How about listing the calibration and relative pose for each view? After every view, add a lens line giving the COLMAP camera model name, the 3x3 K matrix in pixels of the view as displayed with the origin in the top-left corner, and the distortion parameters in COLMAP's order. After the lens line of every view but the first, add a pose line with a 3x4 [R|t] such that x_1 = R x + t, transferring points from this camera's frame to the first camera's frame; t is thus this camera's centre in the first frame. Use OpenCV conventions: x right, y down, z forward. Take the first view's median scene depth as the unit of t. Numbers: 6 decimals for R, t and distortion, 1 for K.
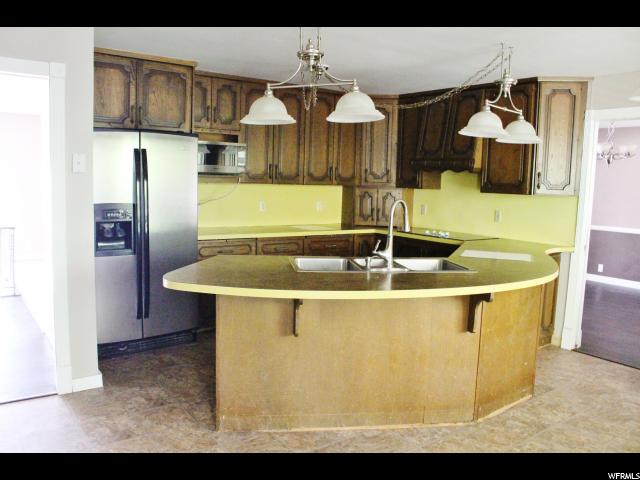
lens RADIAL K [[528.3, 0, 320.0], [0, 528.3, 240.0], [0, 0, 1]] dist [-0.163484, 0.135080]
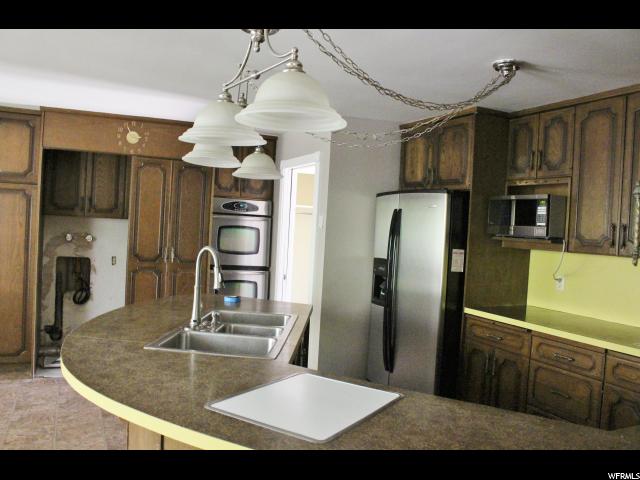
lens RADIAL K [[528.3, 0, 320.0], [0, 528.3, 240.0], [0, 0, 1]] dist [-0.163484, 0.135080]
pose [[-0.181883, -0.008035, -0.983287, 0.902875], [-0.163040, 0.986372, 0.022098, -0.136997], [0.969709, 0.164335, -0.180714, 1.283541]]
